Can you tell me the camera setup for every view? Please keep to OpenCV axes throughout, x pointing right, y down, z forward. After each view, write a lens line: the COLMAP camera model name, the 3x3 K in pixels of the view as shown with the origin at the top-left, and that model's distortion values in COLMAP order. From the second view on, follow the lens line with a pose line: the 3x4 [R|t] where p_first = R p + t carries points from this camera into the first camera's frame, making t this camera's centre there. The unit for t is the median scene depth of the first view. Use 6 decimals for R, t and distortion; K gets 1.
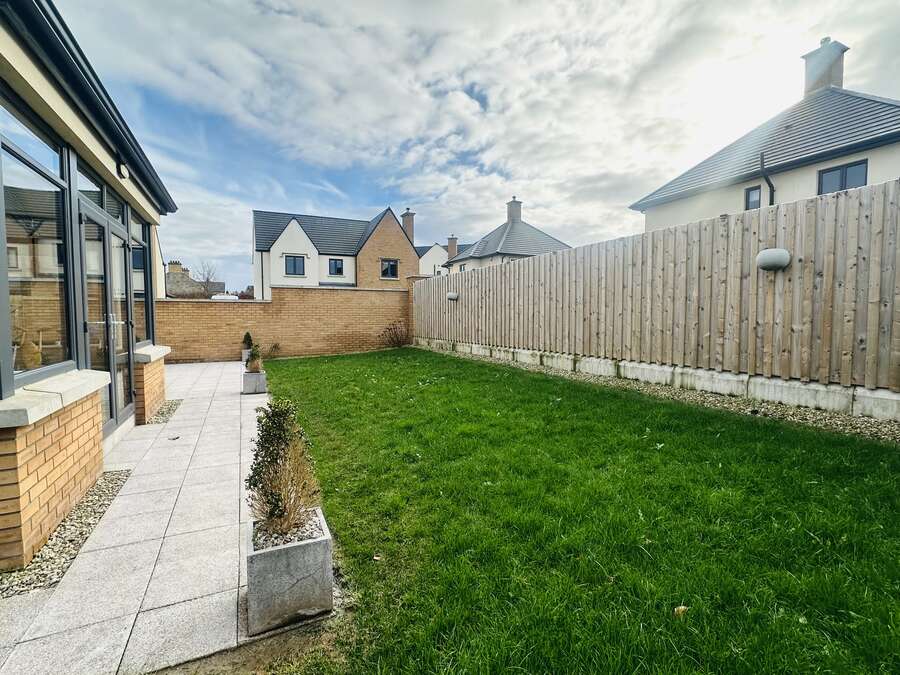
lens RADIAL K [[424.6, 0, 455.0], [0, 424.6, 337.0], [0, 0, 1]] dist [0.003301, -0.001503]
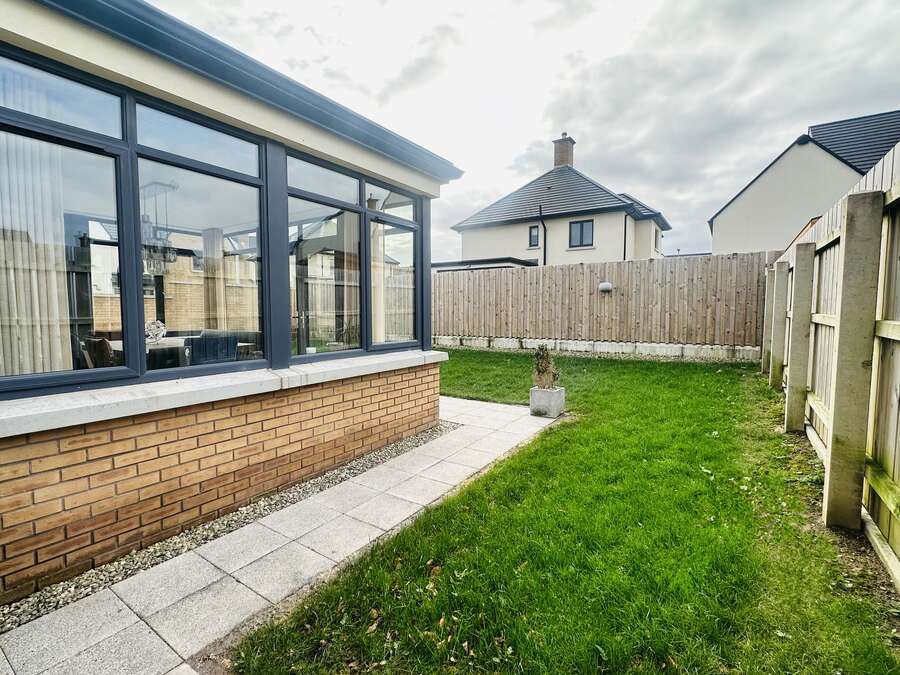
lens RADIAL K [[424.6, 0, 449.2], [0, 424.6, 333.3], [0, 0, 1]] dist [0.003301, -0.001503]
pose [[0.870459, -0.022707, 0.491717, -0.620198], [0.022598, 0.999726, 0.006163, 0.014572], [-0.491723, 0.005747, 0.870733, -0.306767]]
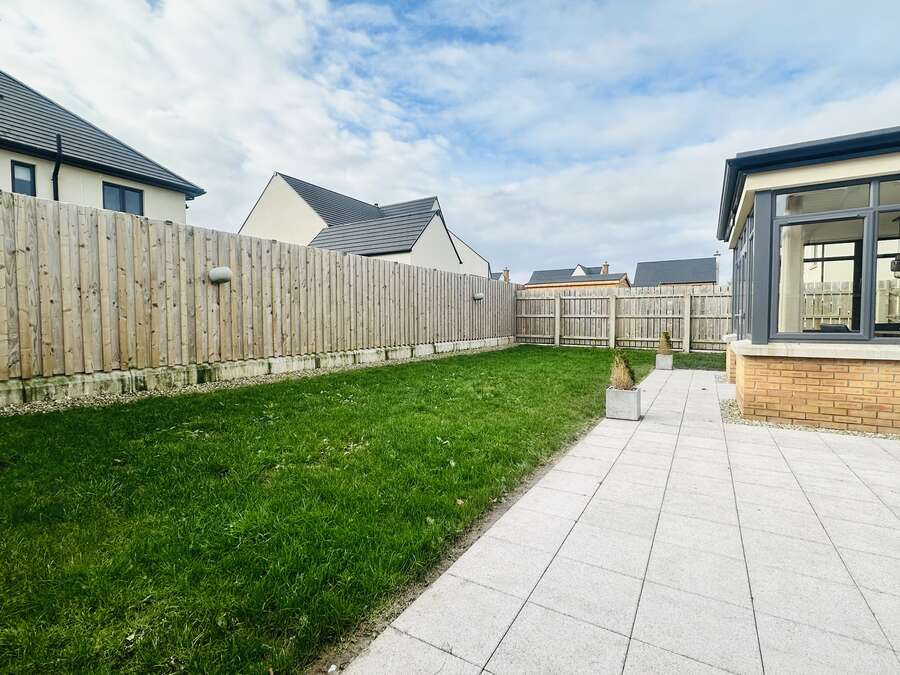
lens RADIAL K [[424.6, 0, 451.5], [0, 424.6, 337.7], [0, 0, 1]] dist [0.003301, -0.001503]
pose [[-0.531887, -0.028557, 0.846333, -0.916026], [0.048644, 0.996751, 0.064203, -0.060813], [-0.845417, 0.075317, -0.528770, 1.580402]]
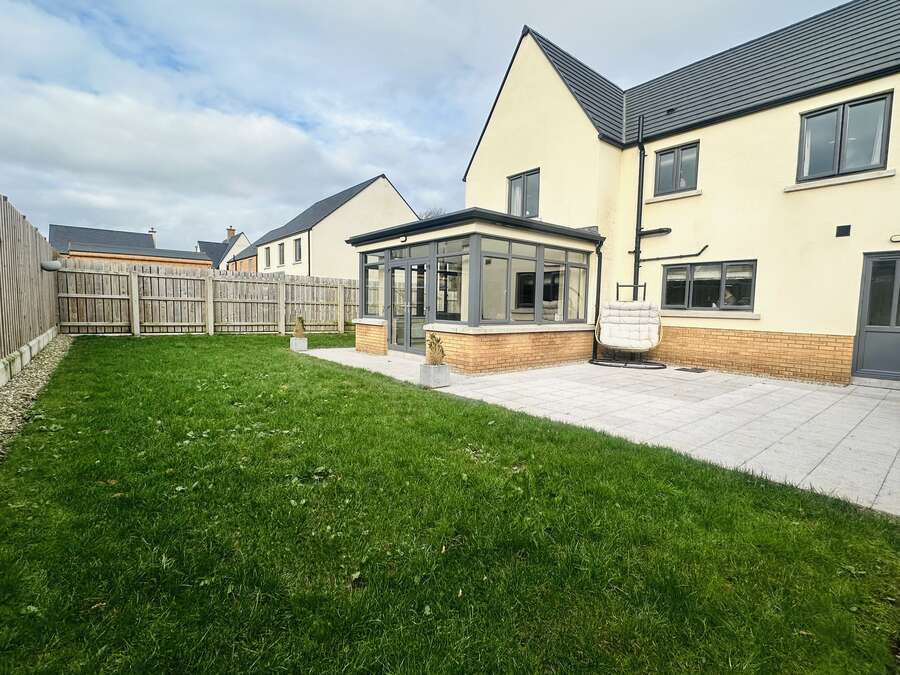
lens RADIAL K [[424.6, 0, 447.4], [0, 424.6, 346.1], [0, 0, 1]] dist [0.003301, -0.001503]
pose [[-0.977249, 0.004109, -0.212057, -0.293587], [-0.027873, 0.988653, 0.147609, -0.095626], [0.210257, 0.150162, -0.966045, 1.875430]]
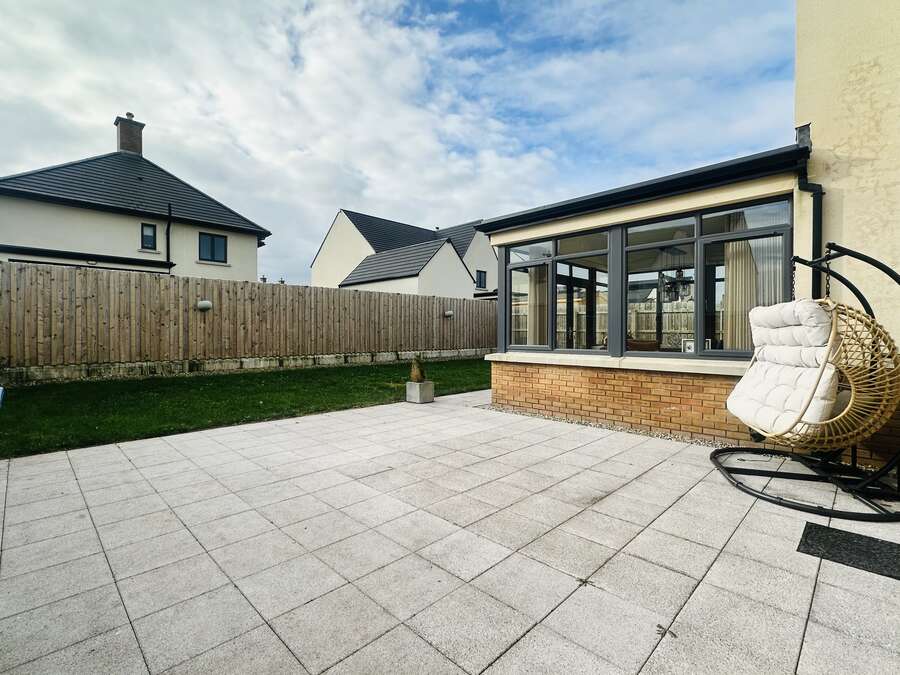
lens RADIAL K [[424.6, 0, 454.7], [0, 424.6, 331.7], [0, 0, 1]] dist [0.003301, -0.001503]
pose [[-0.313533, 0.004506, 0.949567, -1.475639], [0.047901, 0.998791, 0.011076, -0.045779], [-0.948369, 0.048958, -0.313369, 1.203551]]
